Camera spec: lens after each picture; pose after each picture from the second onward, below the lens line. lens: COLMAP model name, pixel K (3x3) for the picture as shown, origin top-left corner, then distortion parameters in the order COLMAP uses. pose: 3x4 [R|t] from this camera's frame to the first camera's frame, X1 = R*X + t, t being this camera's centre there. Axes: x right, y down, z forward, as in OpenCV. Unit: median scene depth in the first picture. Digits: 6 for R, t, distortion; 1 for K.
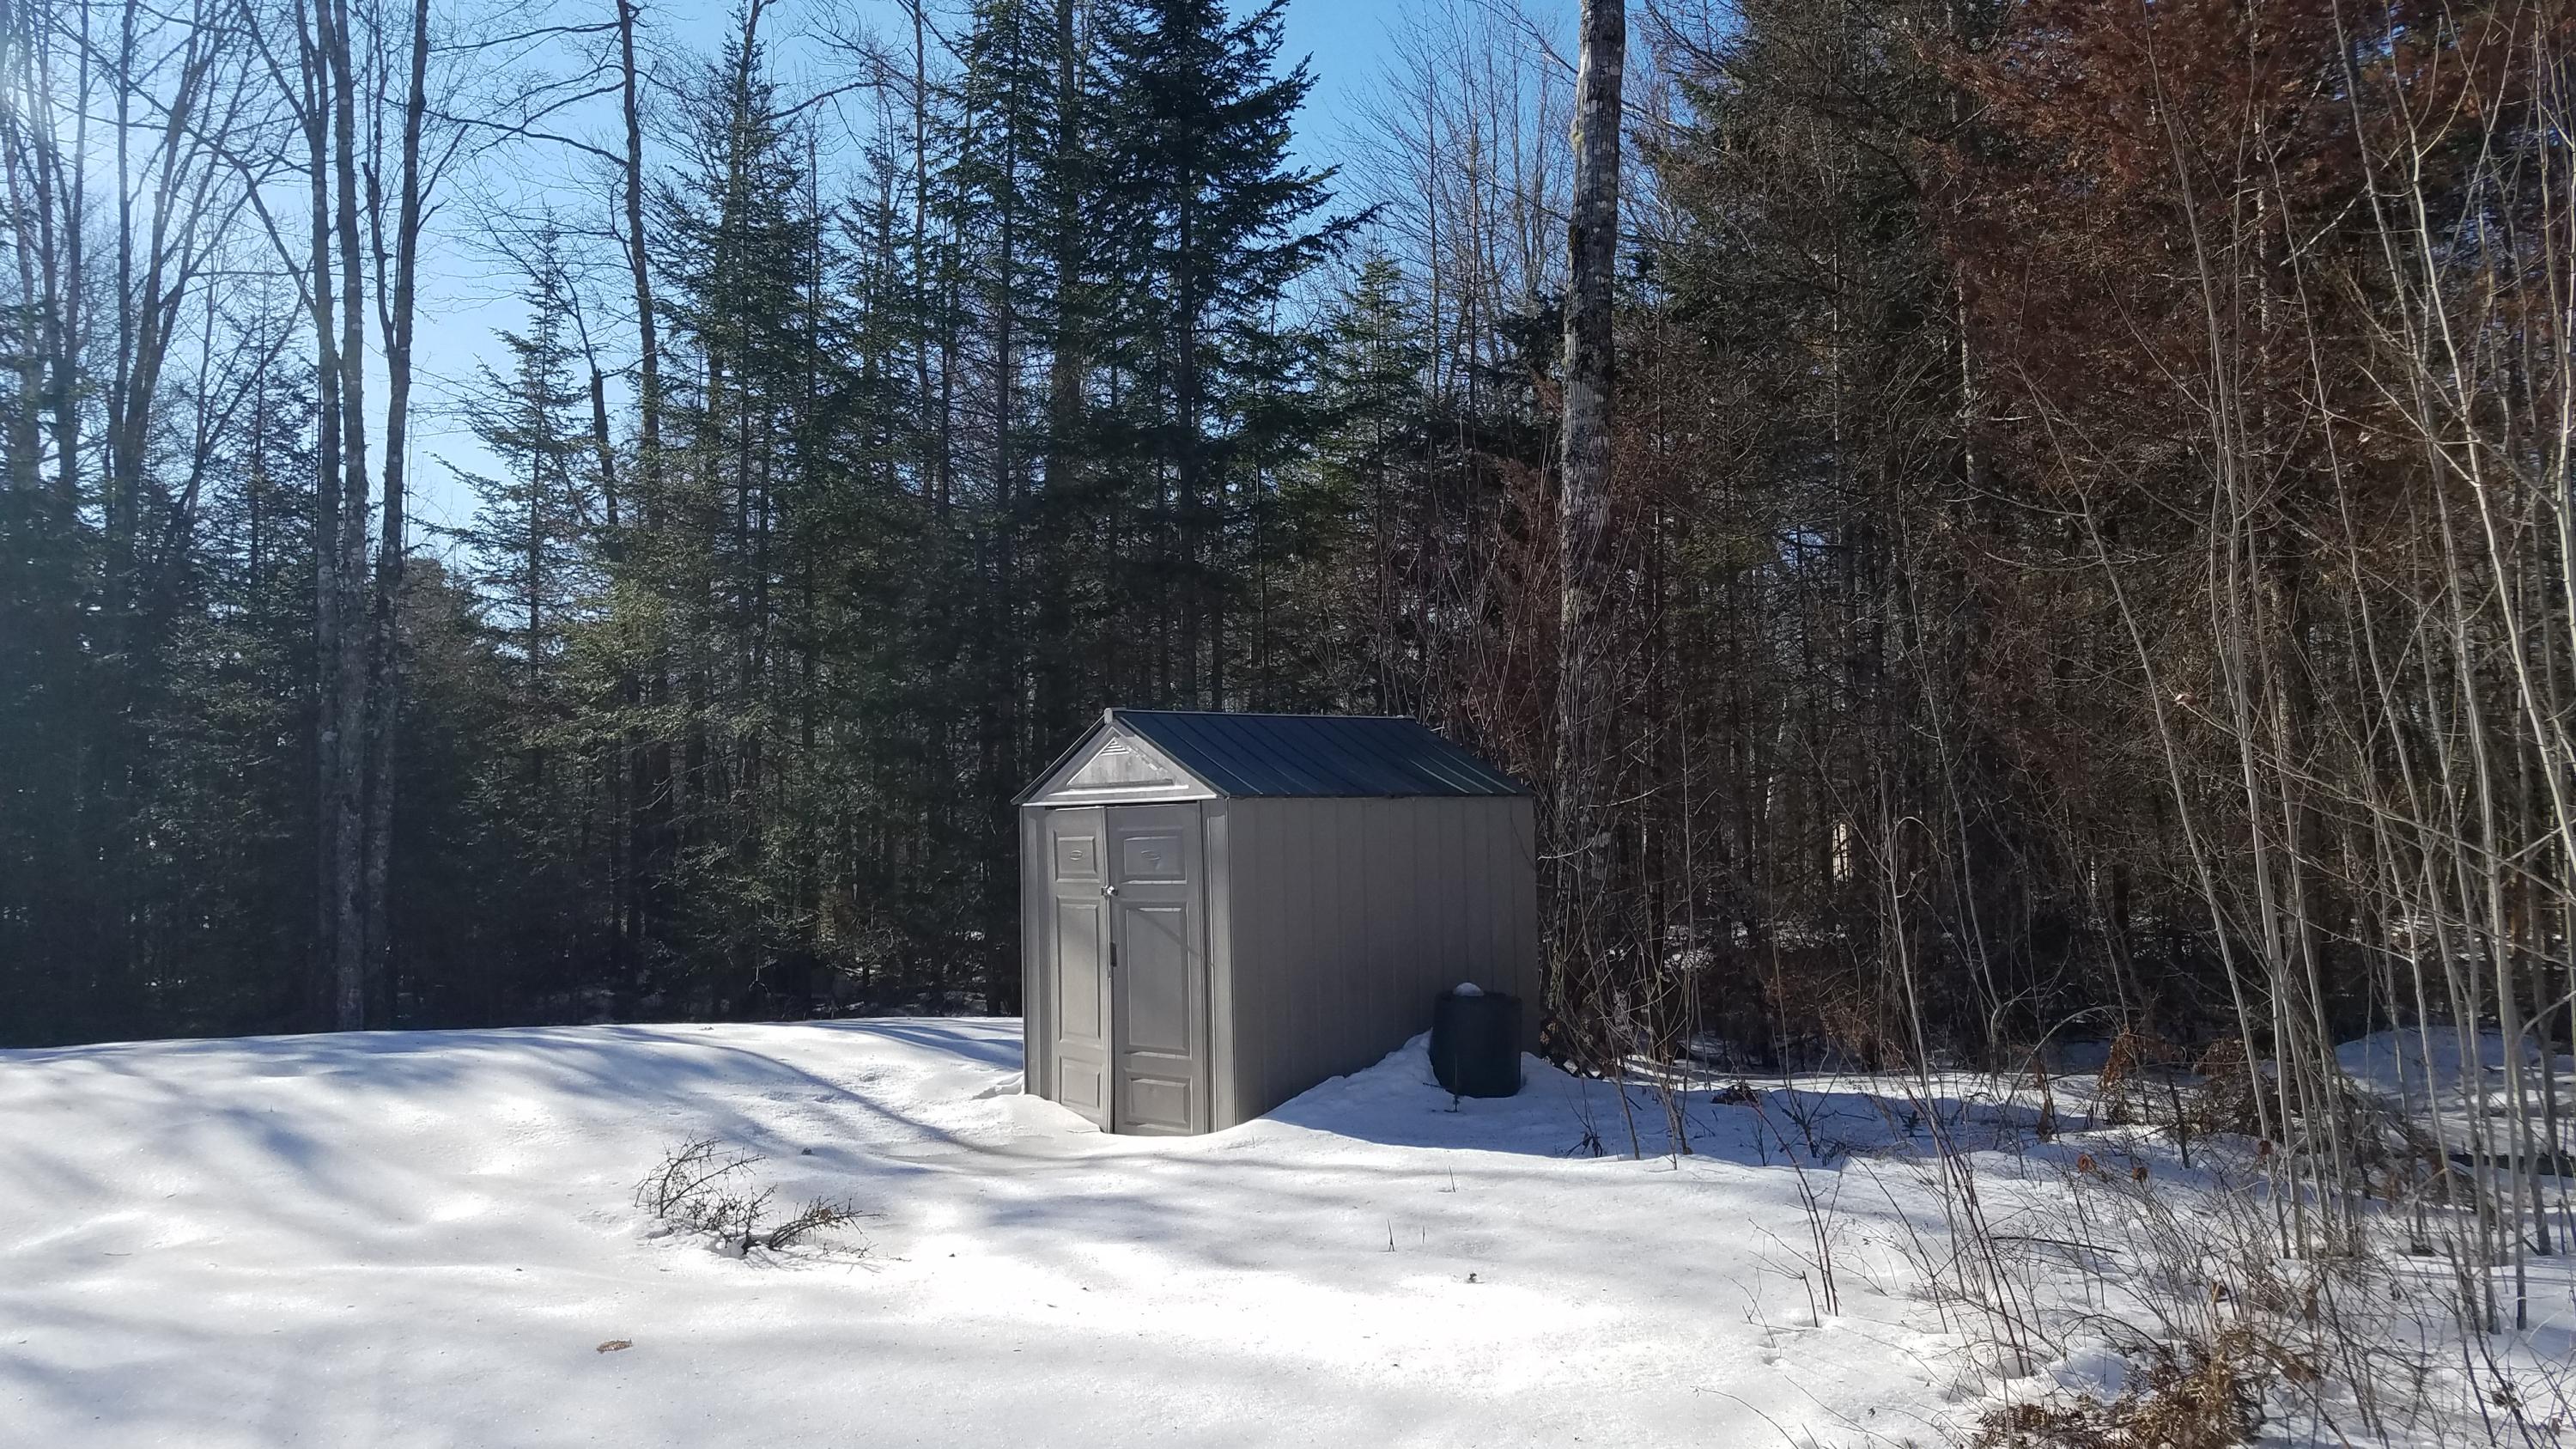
lens RADIAL K [[2020.0, 0, 1287.2], [0, 2020.0, 728.9], [0, 0, 1]] dist [0.007489, 0.002400]
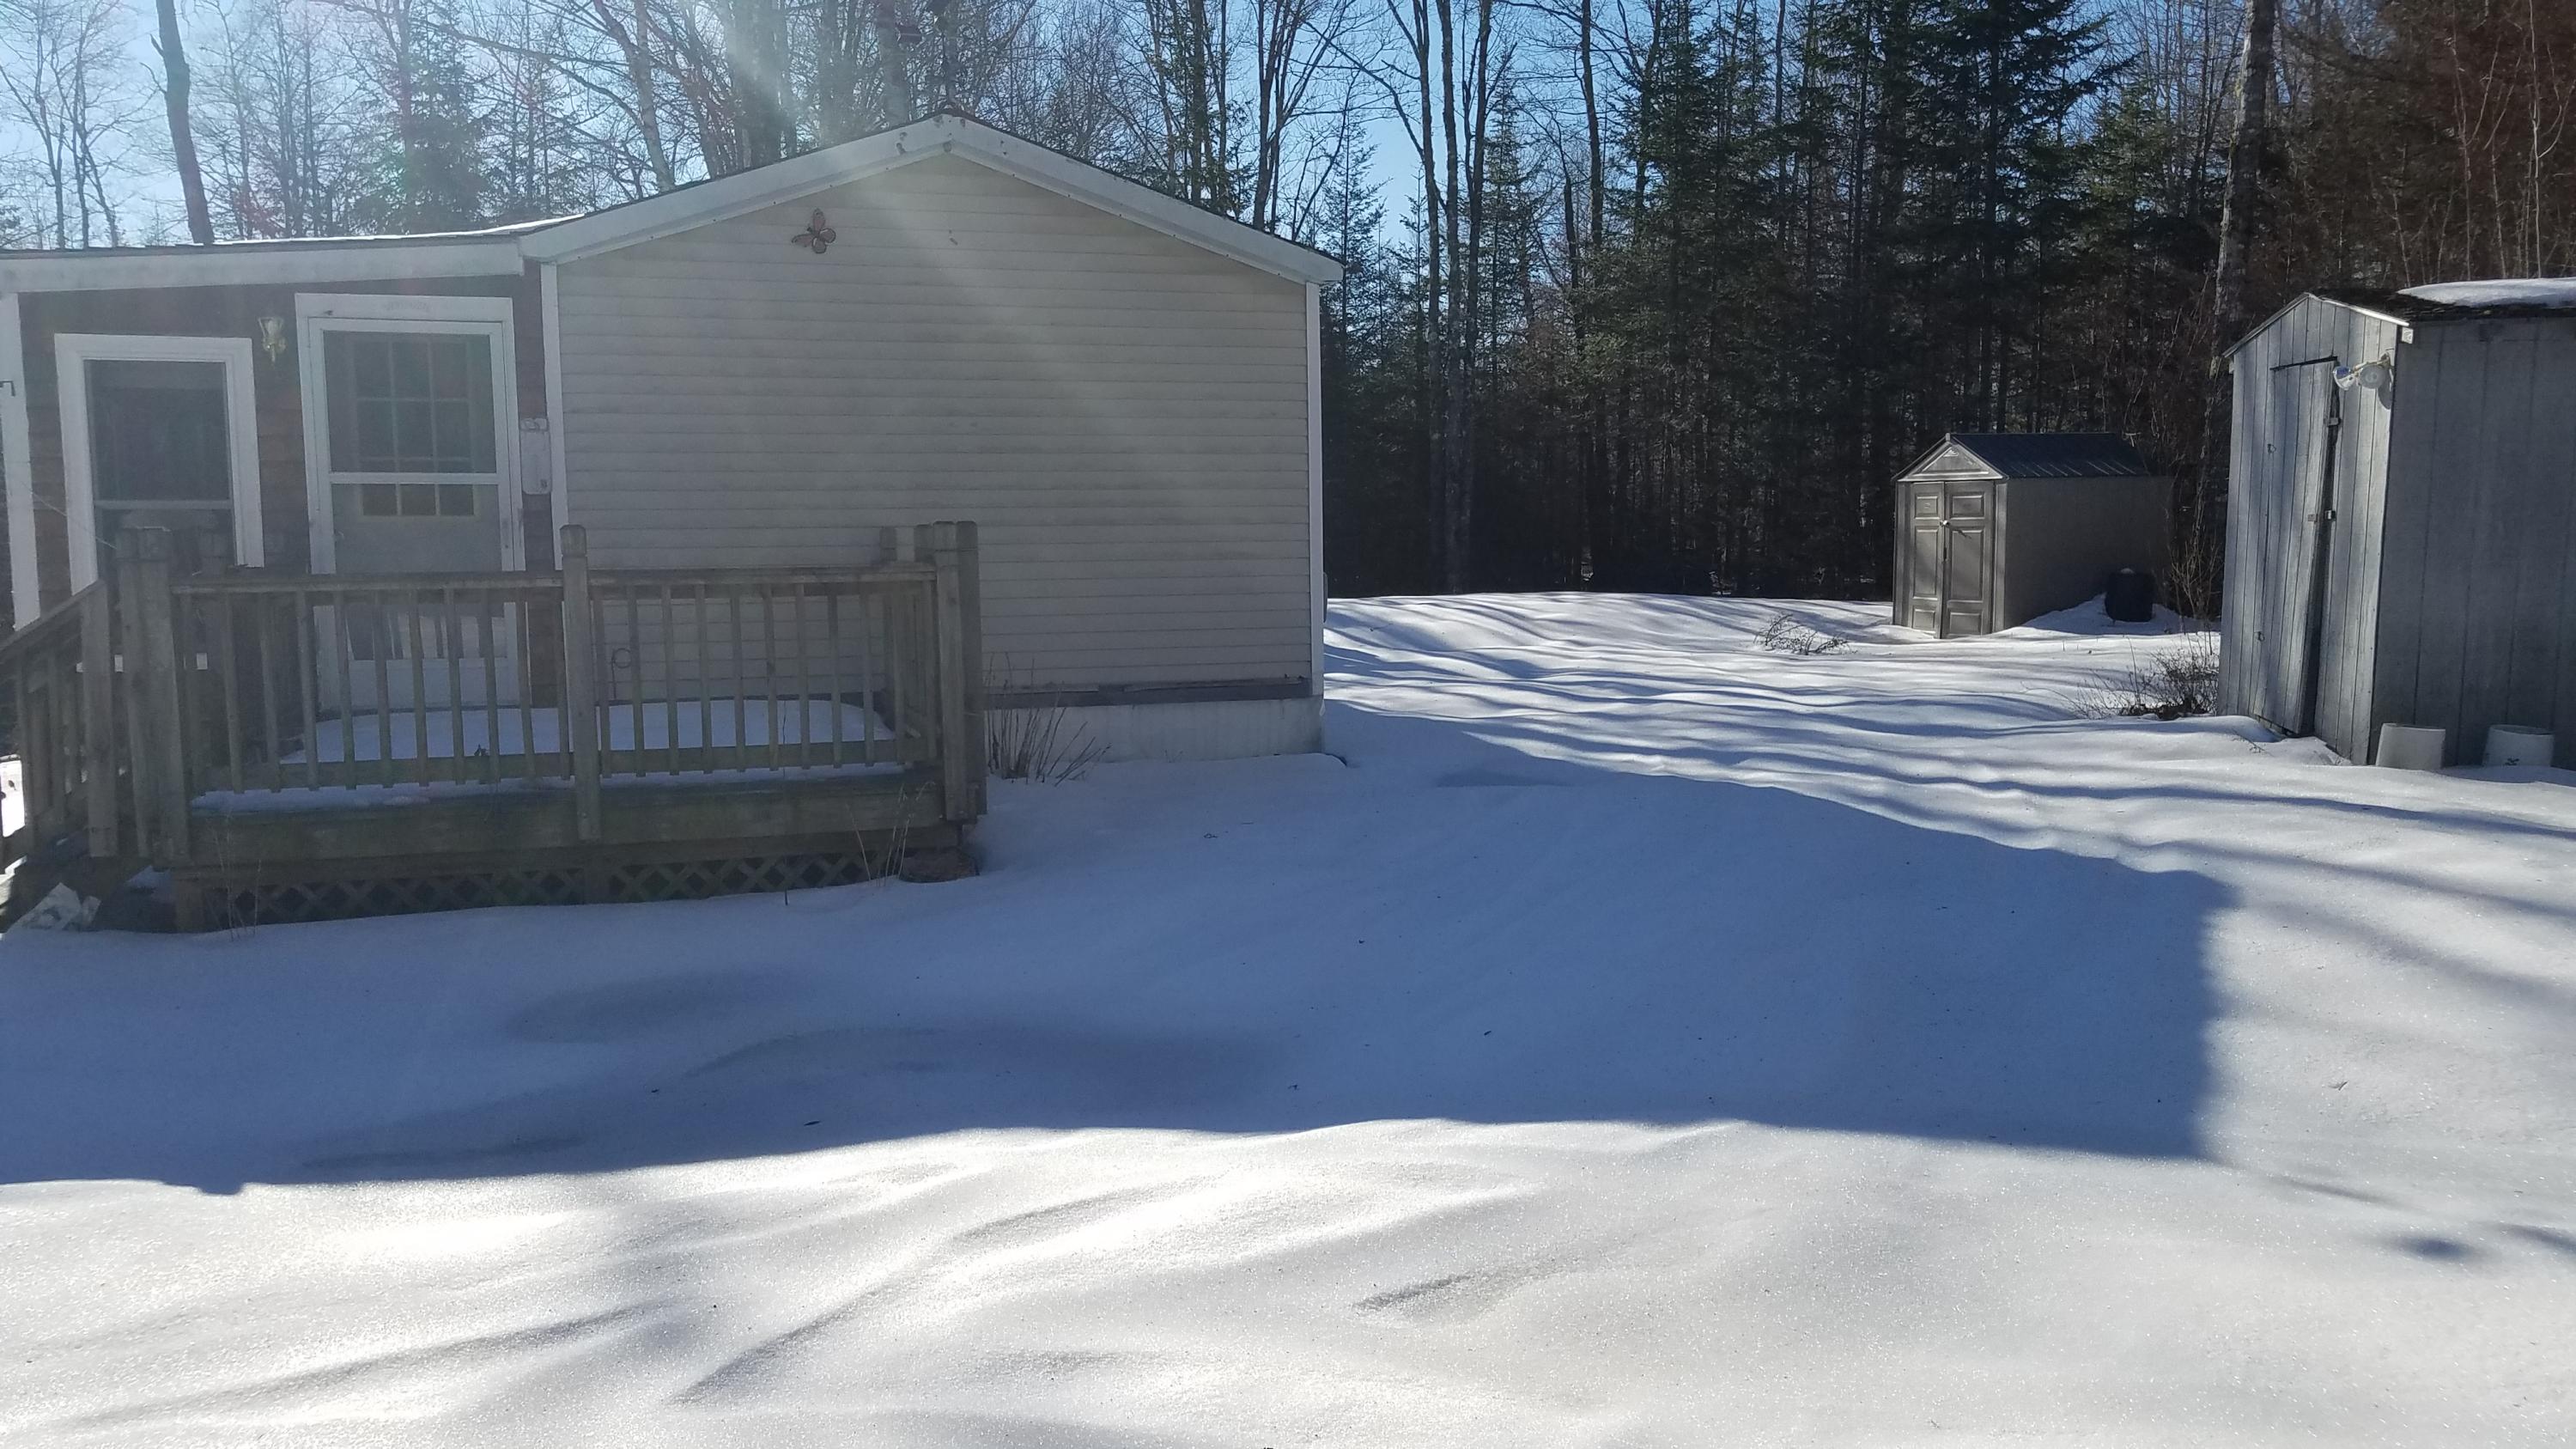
lens RADIAL K [[2020.0, 0, 1280.0], [0, 2020.0, 731.5], [0, 0, 1]] dist [0.007489, 0.002400]
pose [[0.930548, 0.042231, -0.363728, 0.035276], [0.019646, 0.986138, 0.164759, -0.055932], [0.365644, -0.160462, 0.916819, -1.035573]]
